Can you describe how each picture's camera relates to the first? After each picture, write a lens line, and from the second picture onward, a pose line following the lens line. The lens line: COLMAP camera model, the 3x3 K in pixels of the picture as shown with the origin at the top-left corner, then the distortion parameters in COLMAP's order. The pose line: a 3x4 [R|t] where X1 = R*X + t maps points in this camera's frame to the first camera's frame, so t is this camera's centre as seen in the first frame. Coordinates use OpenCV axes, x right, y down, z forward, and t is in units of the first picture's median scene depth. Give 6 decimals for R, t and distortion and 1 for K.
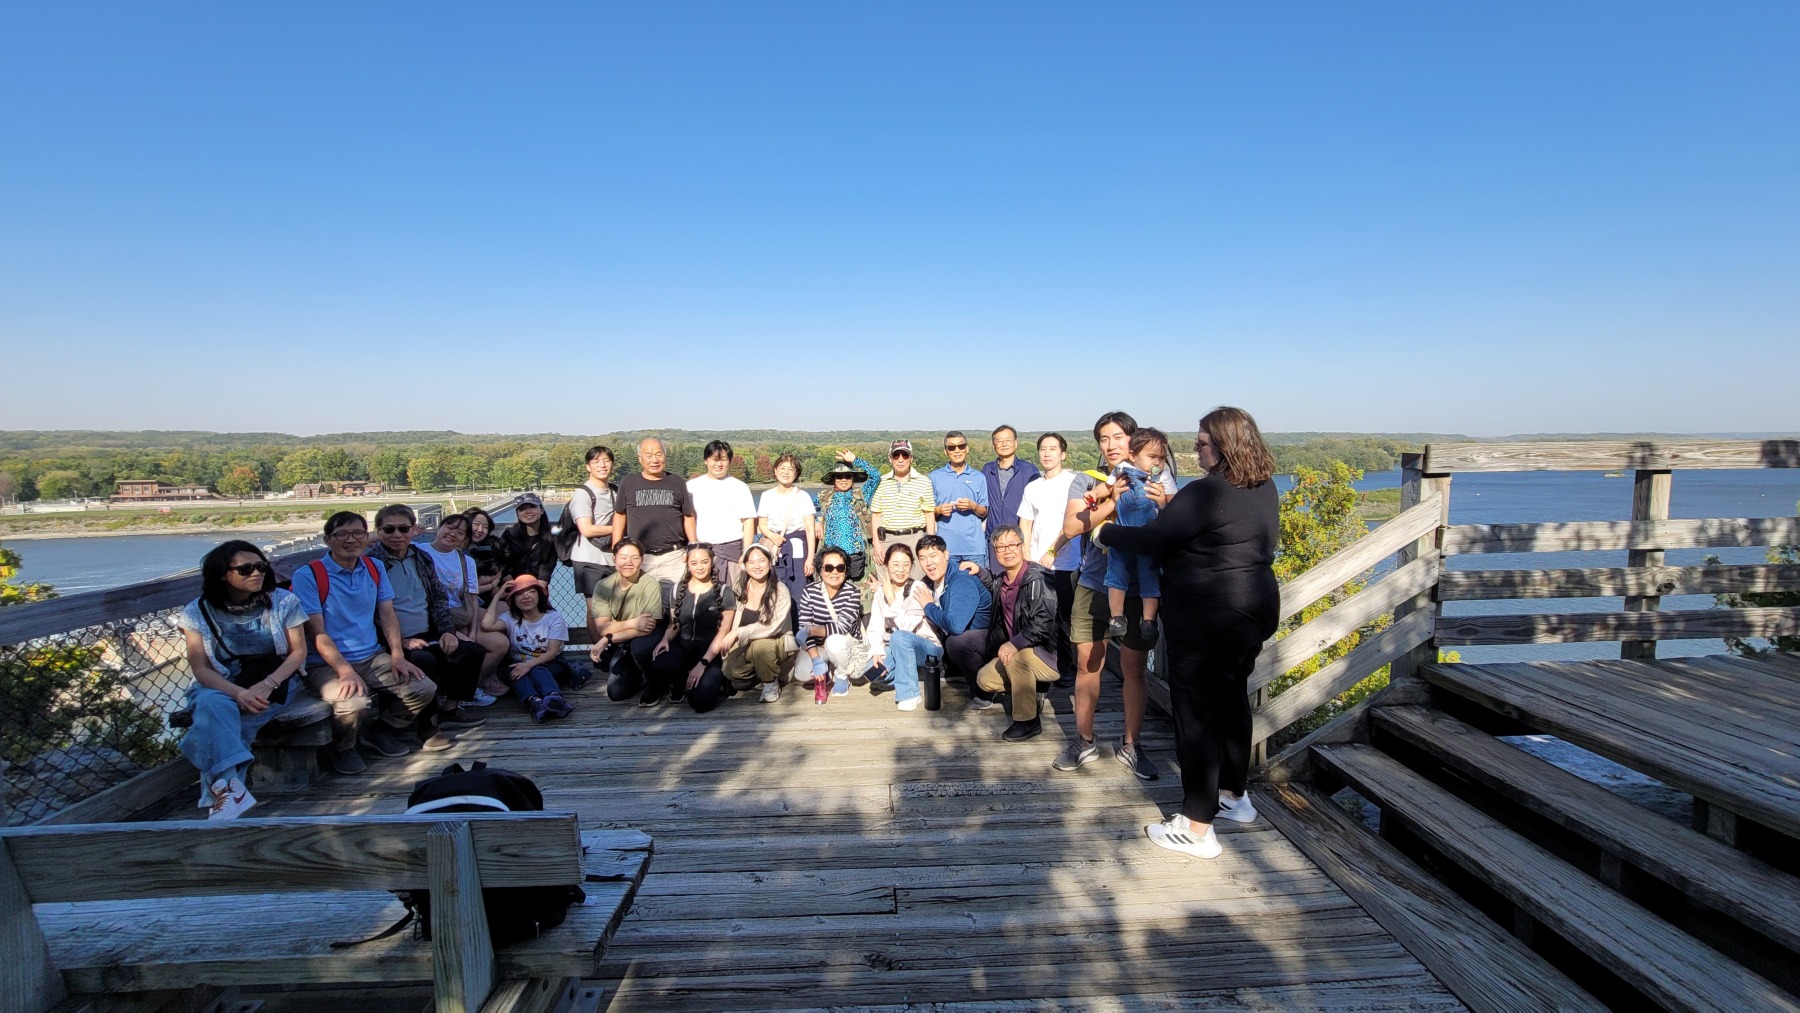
lens RADIAL K [[730.3, 0, 899.5], [0, 730.3, 503.4], [0, 0, 1]] dist [-0.004138, 0.002522]
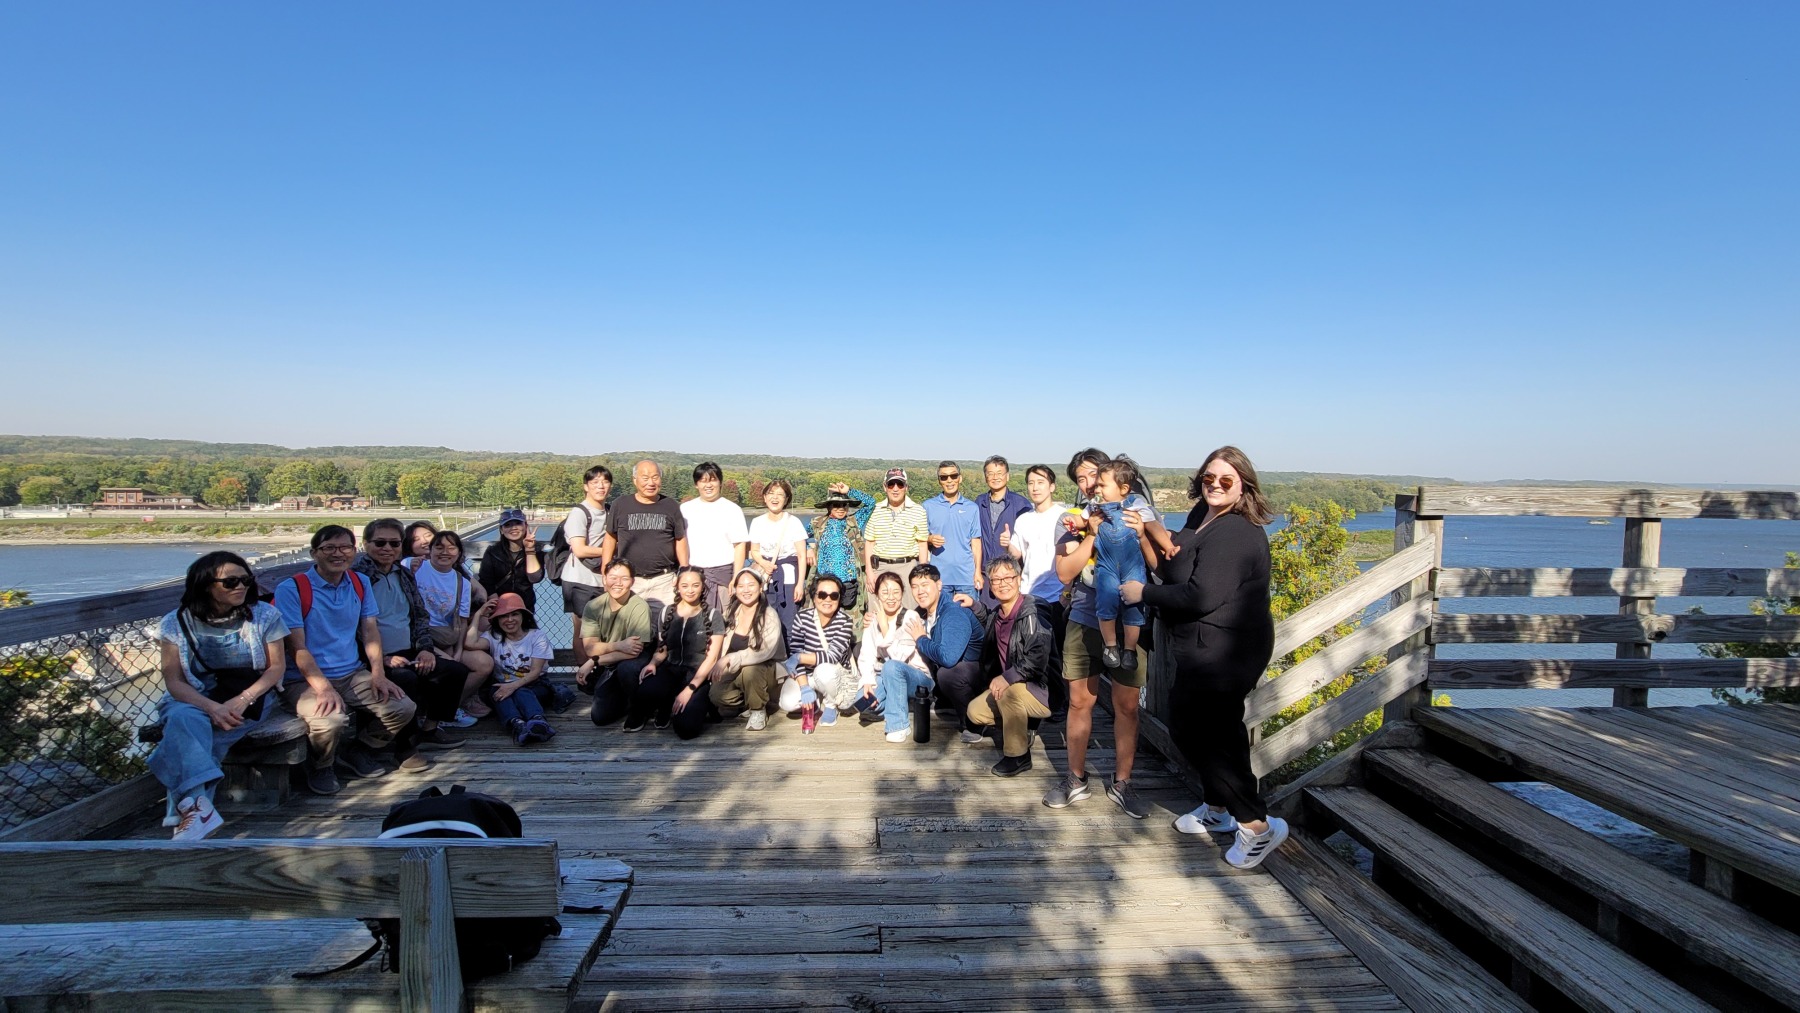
lens RADIAL K [[730.9, 0, 899.4], [0, 730.9, 503.6], [0, 0, 1]] dist [-0.005180, 0.003058]
pose [[0.999592, 0.026782, 0.009917, -0.003912], [-0.026375, 0.998887, -0.039100, 0.000801], [-0.010953, 0.038822, 0.999186, 0.003528]]
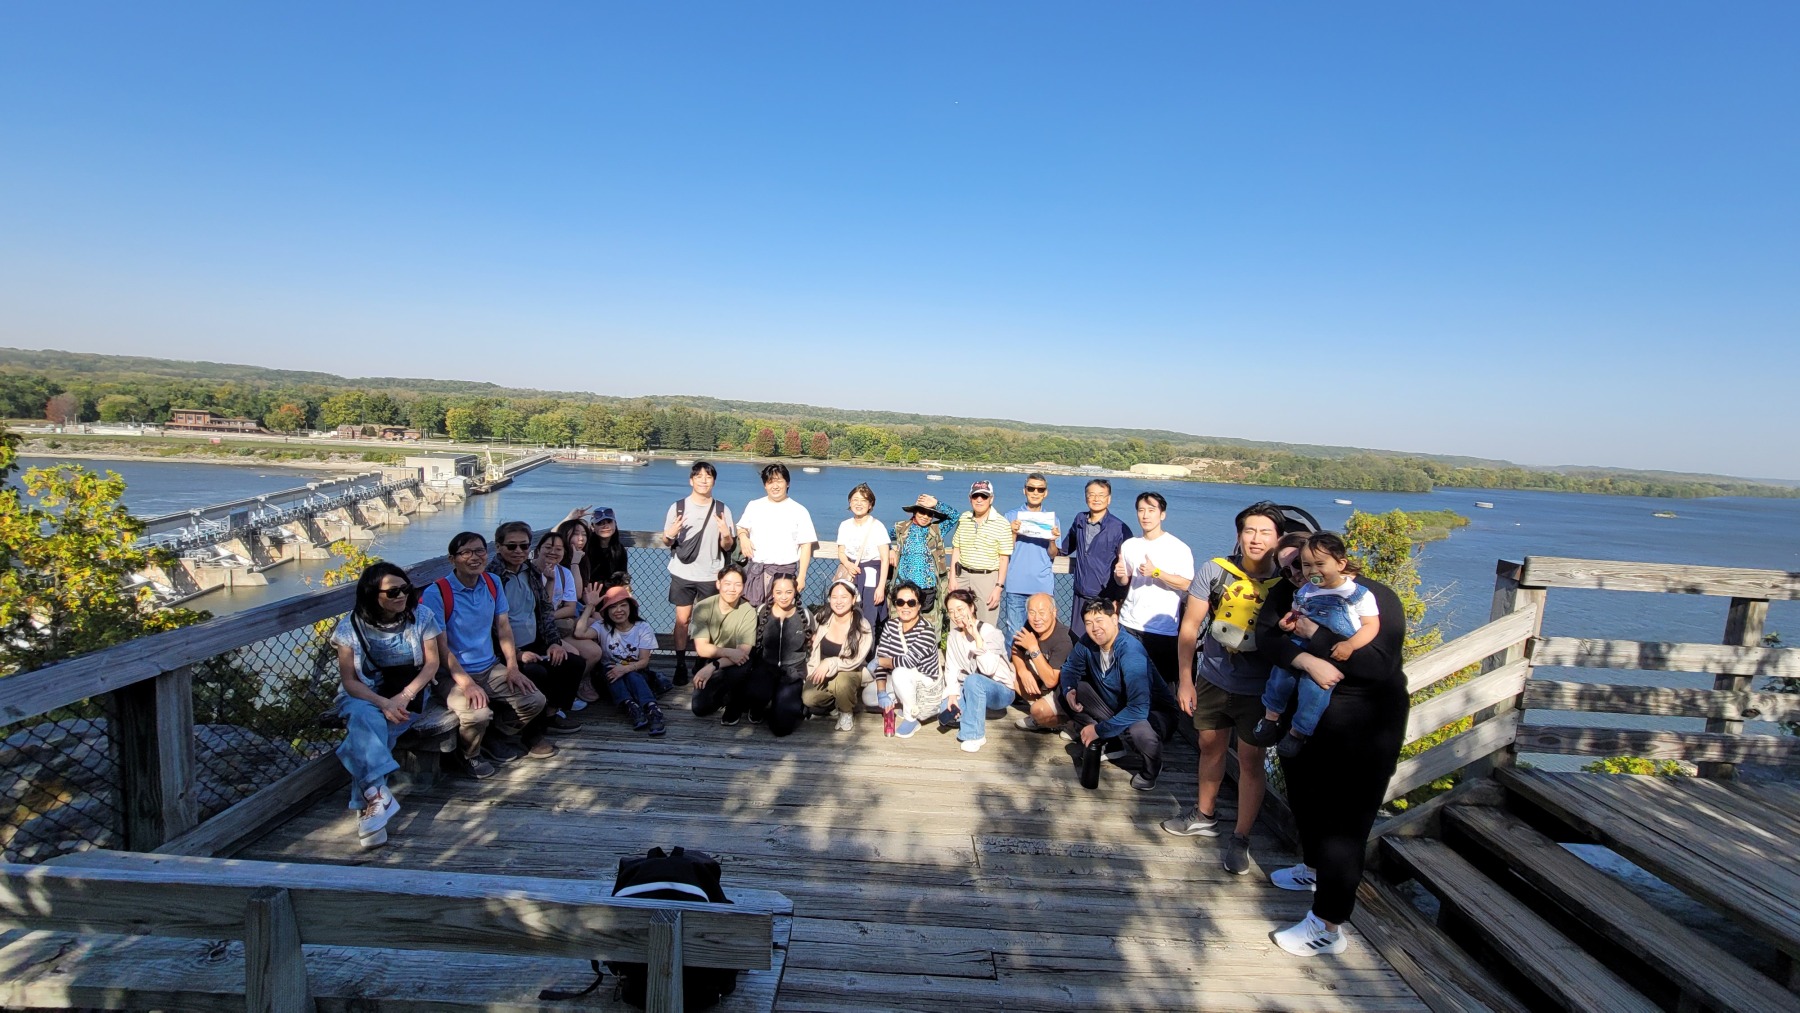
lens RADIAL K [[730.9, 0, 899.4], [0, 730.9, 503.6], [0, 0, 1]] dist [-0.005180, 0.003058]
pose [[0.996493, 0.077355, -0.031920, -0.122676], [-0.076566, 0.996745, 0.025248, -0.112729], [0.033769, -0.022716, 0.999171, -0.046400]]
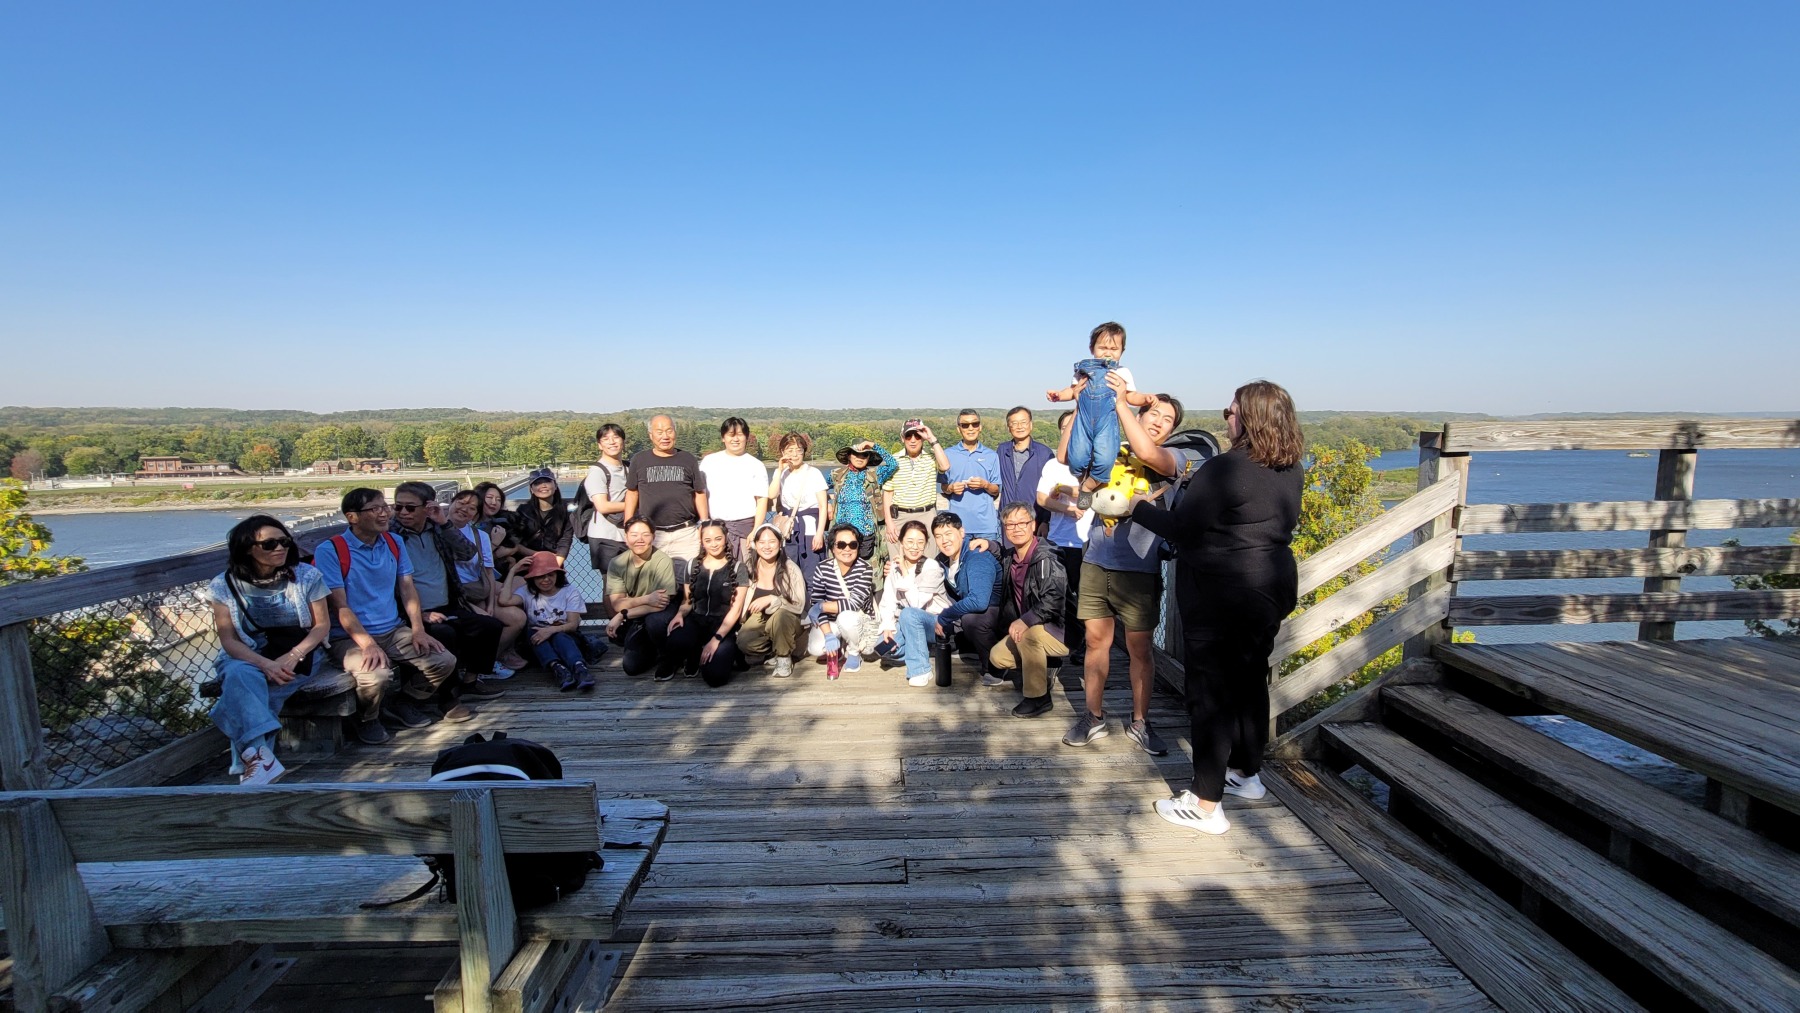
lens RADIAL K [[730.3, 0, 899.5], [0, 730.3, 503.4], [0, 0, 1]] dist [-0.004138, 0.002522]
pose [[0.999861, 0.003349, -0.016308, 0.000106], [-0.002861, 0.999550, 0.029875, 0.000761], [0.016401, -0.029824, 0.999421, -0.002122]]
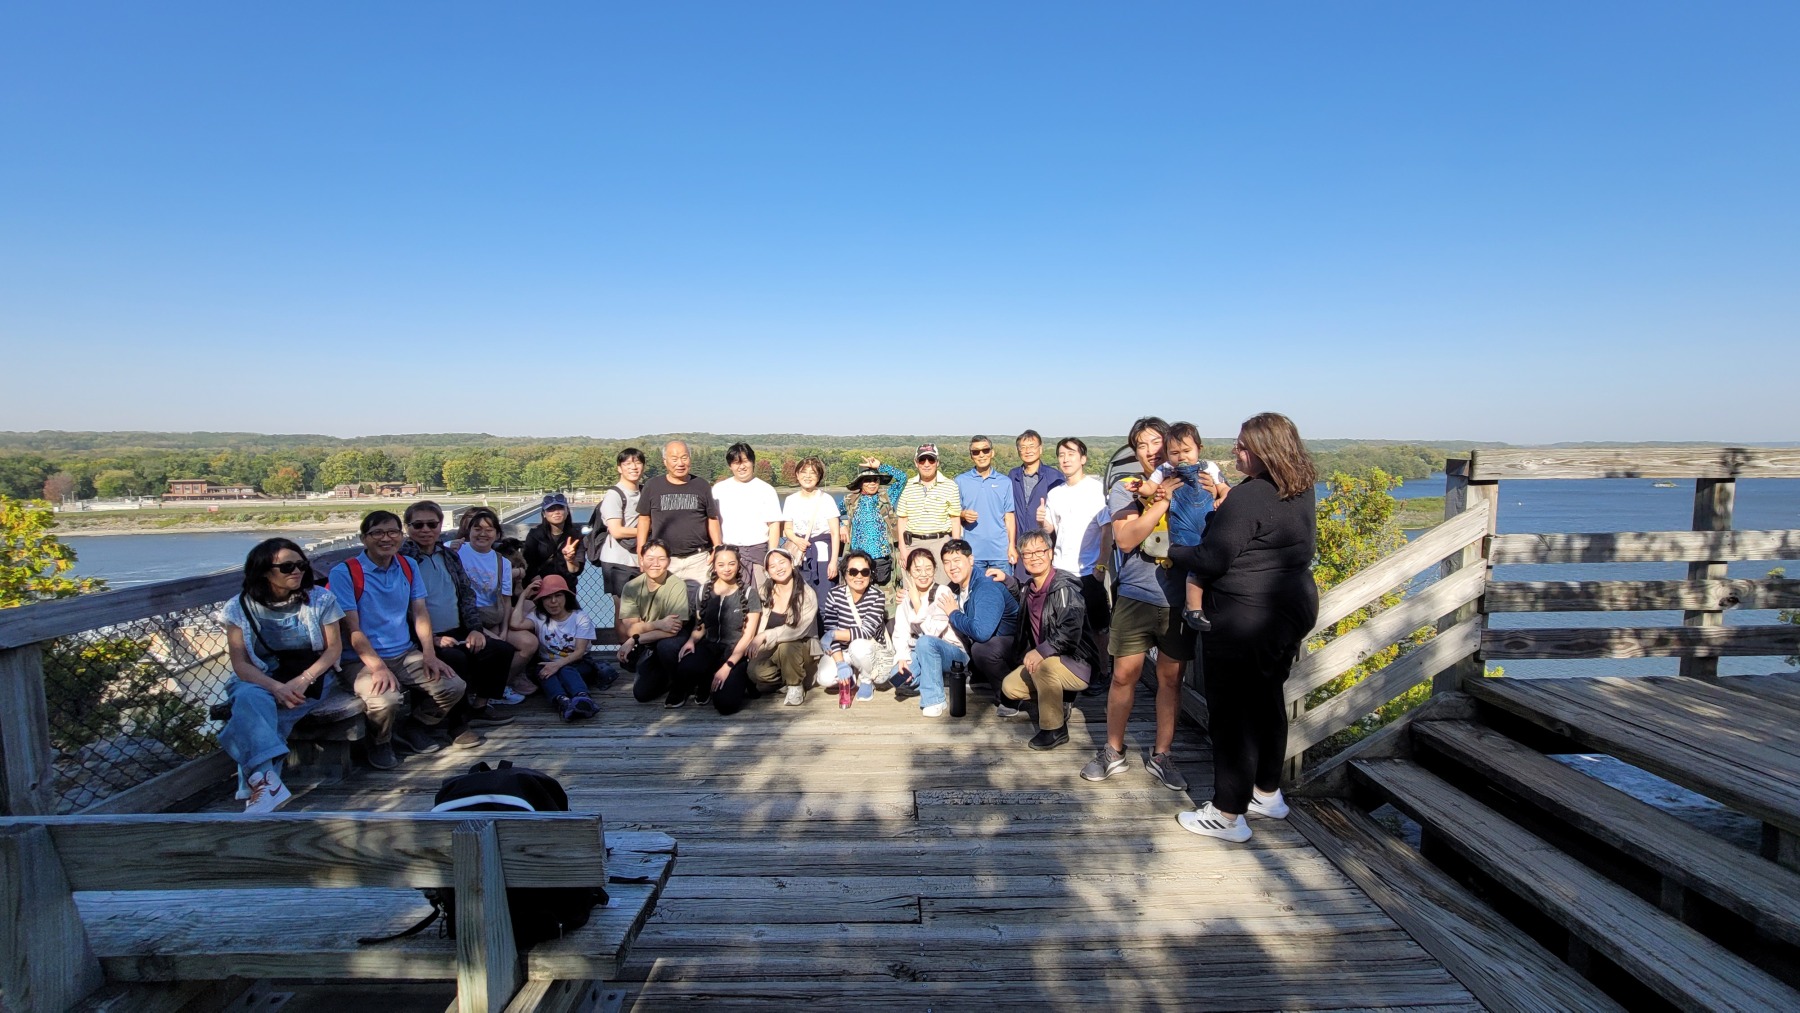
lens RADIAL K [[730.3, 0, 899.5], [0, 730.3, 503.4], [0, 0, 1]] dist [-0.004138, 0.002522]
pose [[0.999388, 0.008106, -0.034034, -0.002845], [-0.008330, 0.999945, -0.006444, 0.001983], [0.033980, 0.006724, 0.999400, 0.008803]]
